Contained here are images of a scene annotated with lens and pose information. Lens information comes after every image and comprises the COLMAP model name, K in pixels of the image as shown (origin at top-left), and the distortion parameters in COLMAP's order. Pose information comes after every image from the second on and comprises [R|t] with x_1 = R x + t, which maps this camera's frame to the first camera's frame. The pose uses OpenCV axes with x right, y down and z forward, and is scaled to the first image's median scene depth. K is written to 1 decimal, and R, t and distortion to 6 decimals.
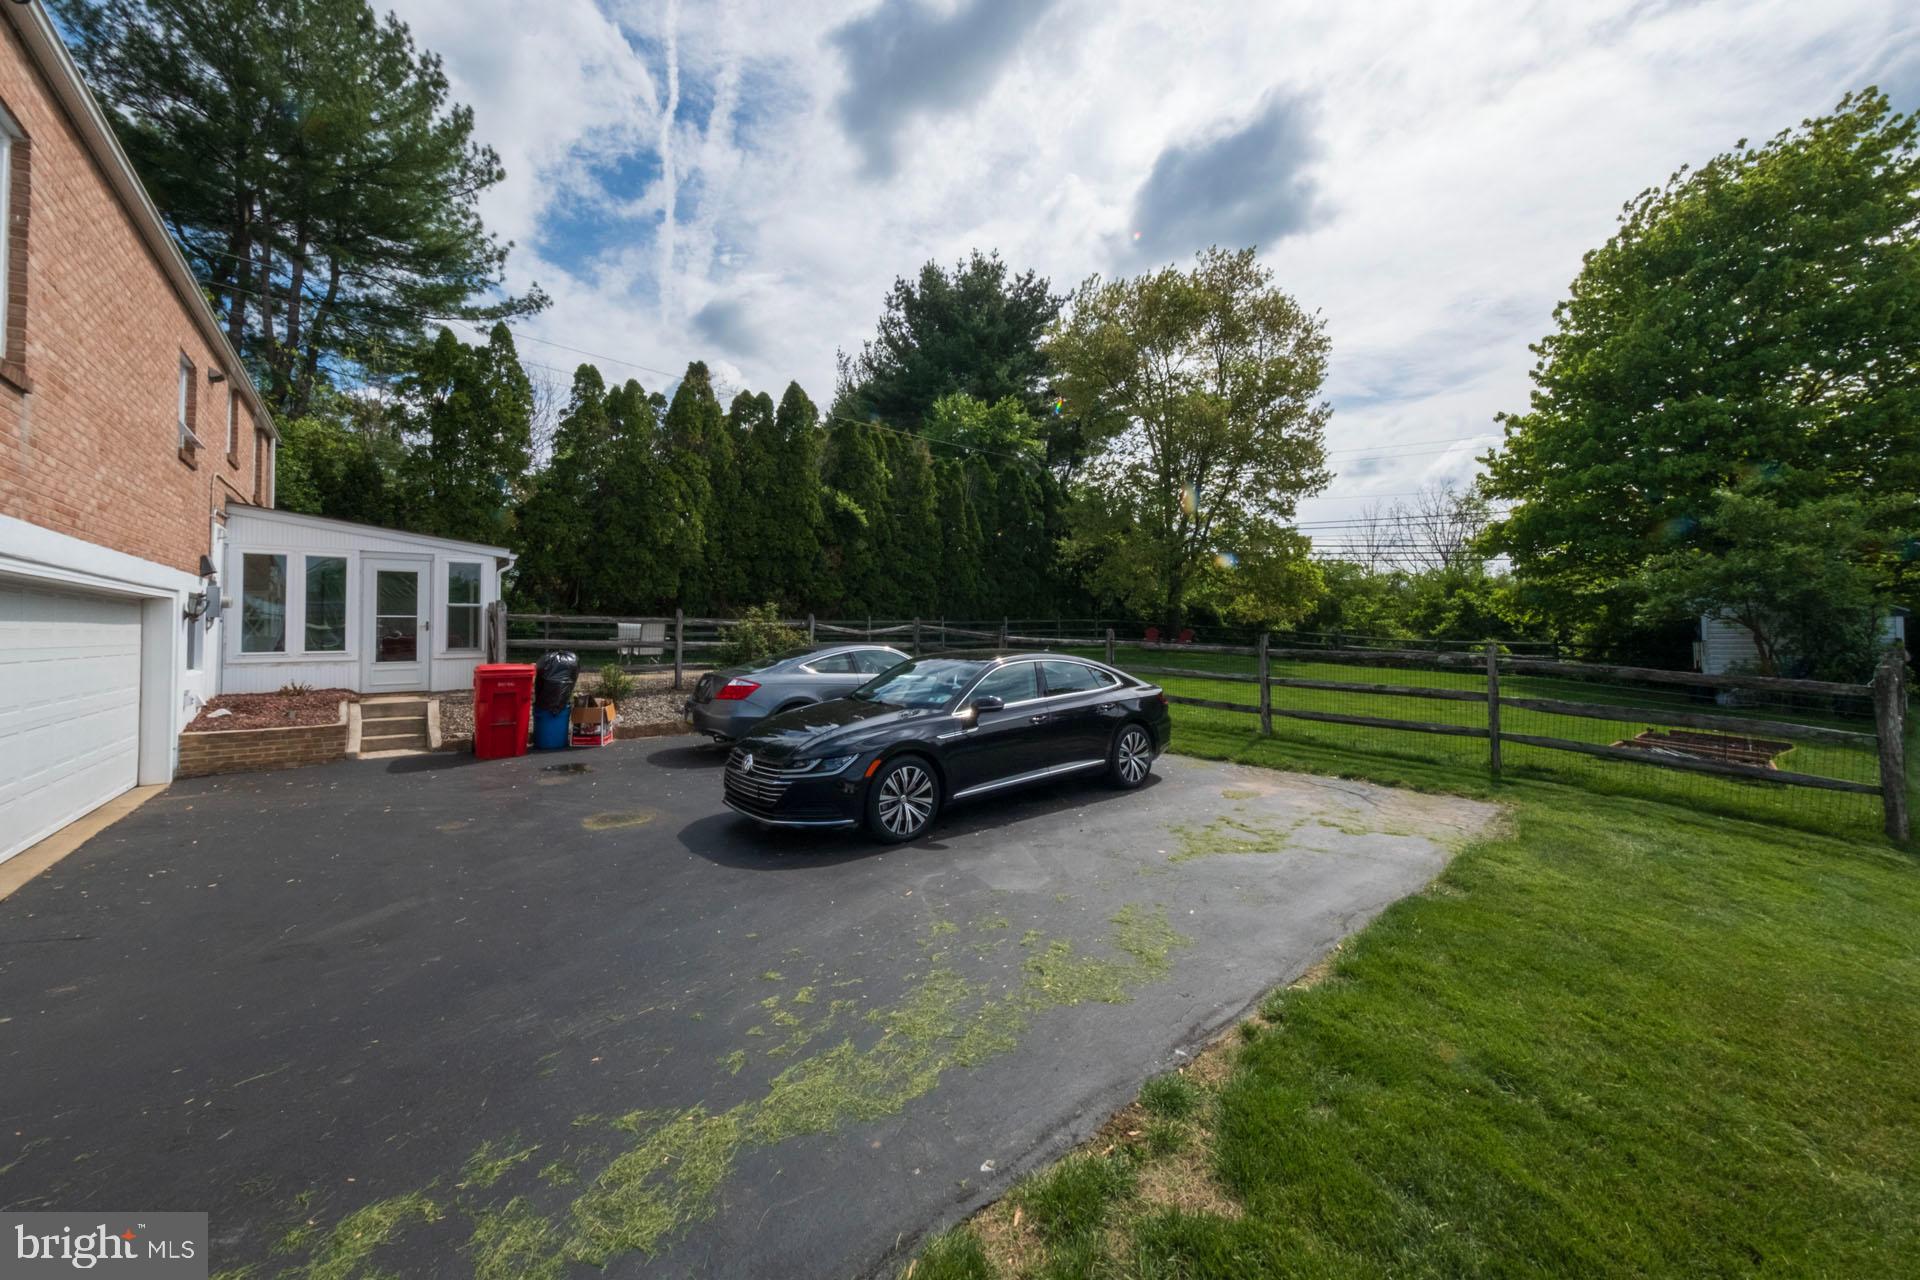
lens RADIAL K [[764.2, 0, 960.0], [0, 764.2, 593.4], [0, 0, 1]] dist [0.001756, 0.000066]
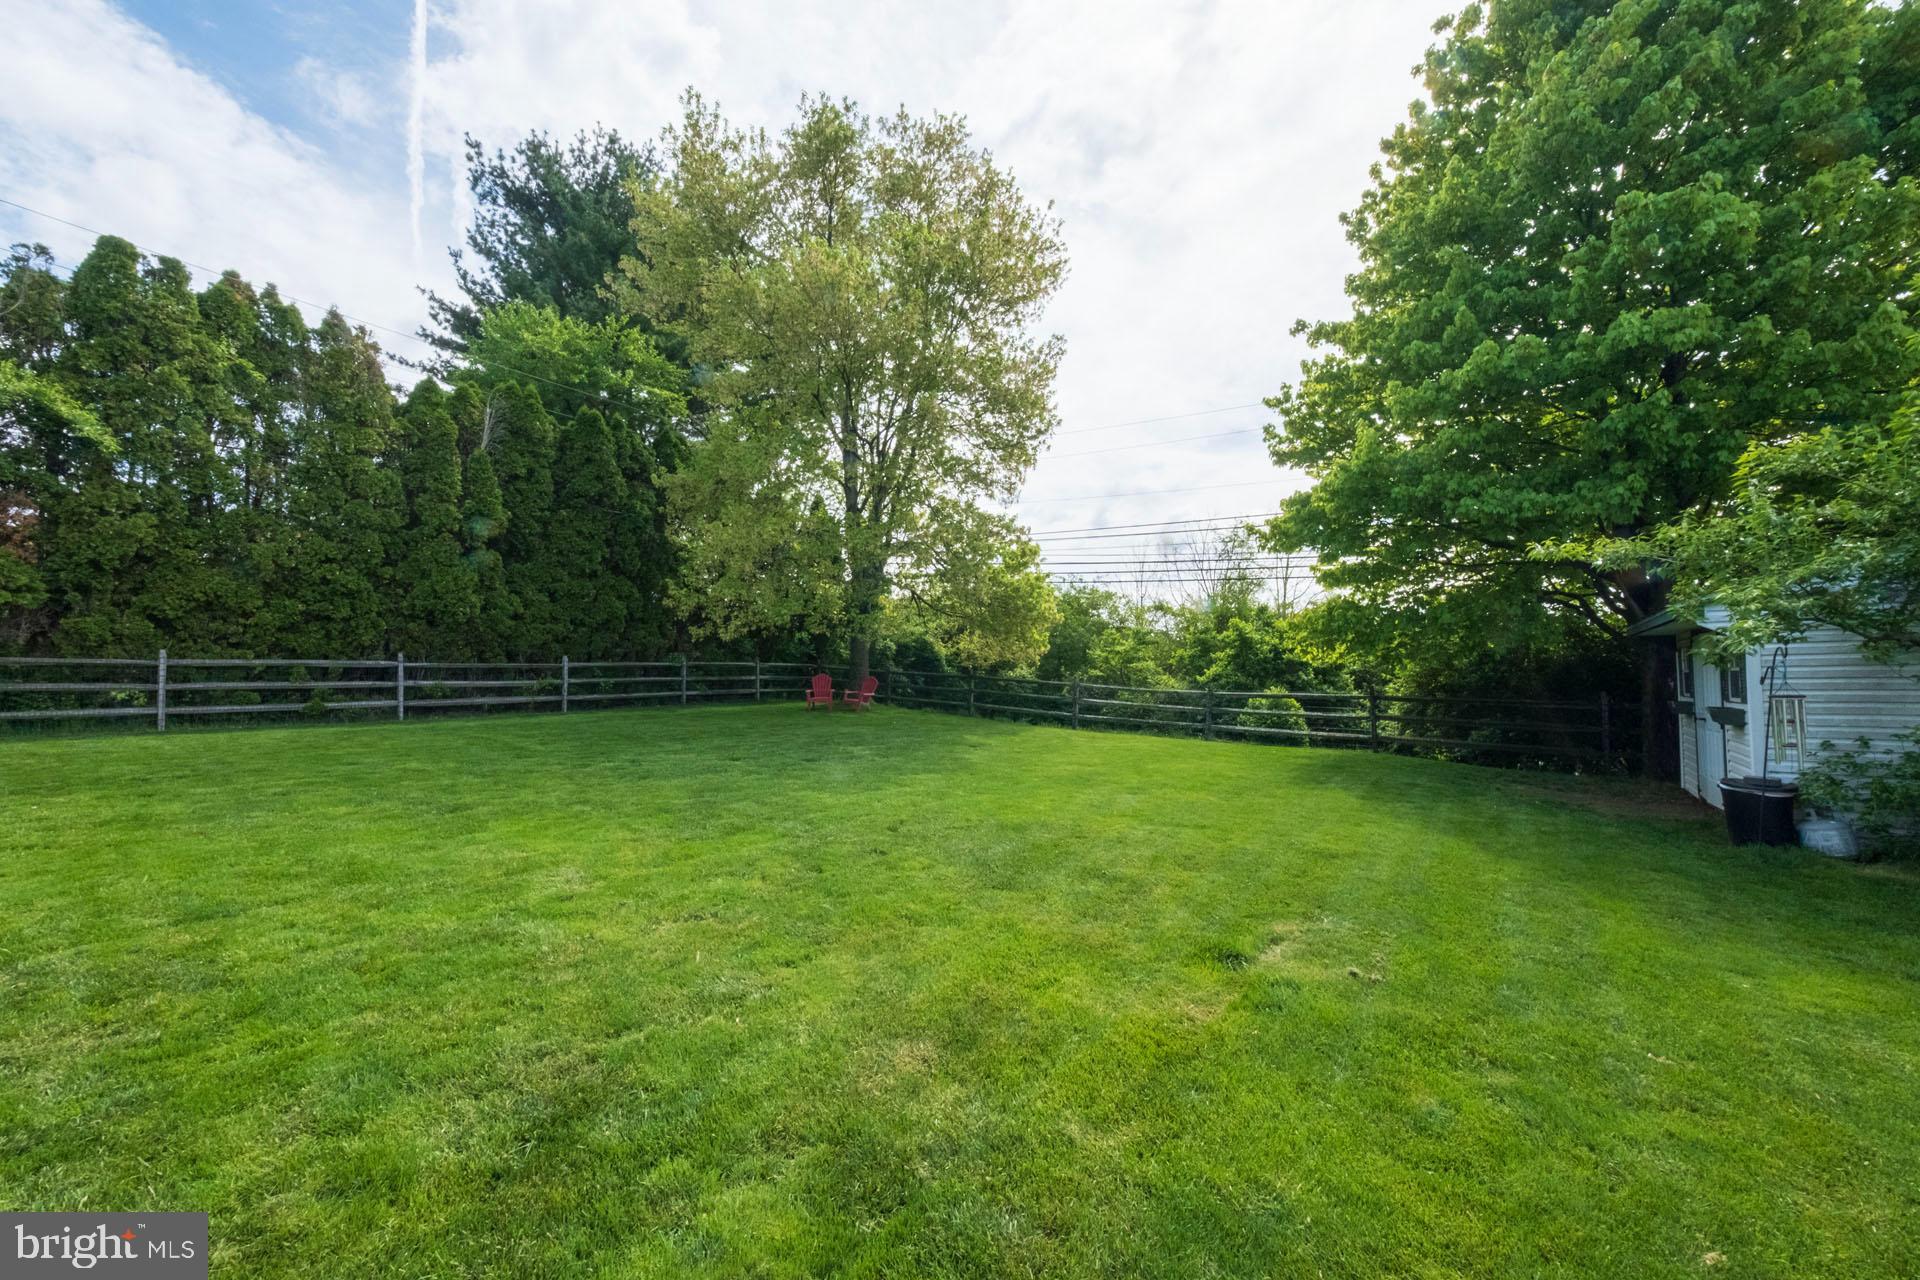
lens RADIAL K [[764.2, 0, 960.0], [0, 764.2, 593.4], [0, 0, 1]] dist [0.001756, 0.000066]
pose [[0.967108, 0.024540, 0.253180, 0.225579], [-0.008566, 0.997913, -0.064004, 0.019170], [-0.254223, 0.059729, 0.965300, 0.377438]]
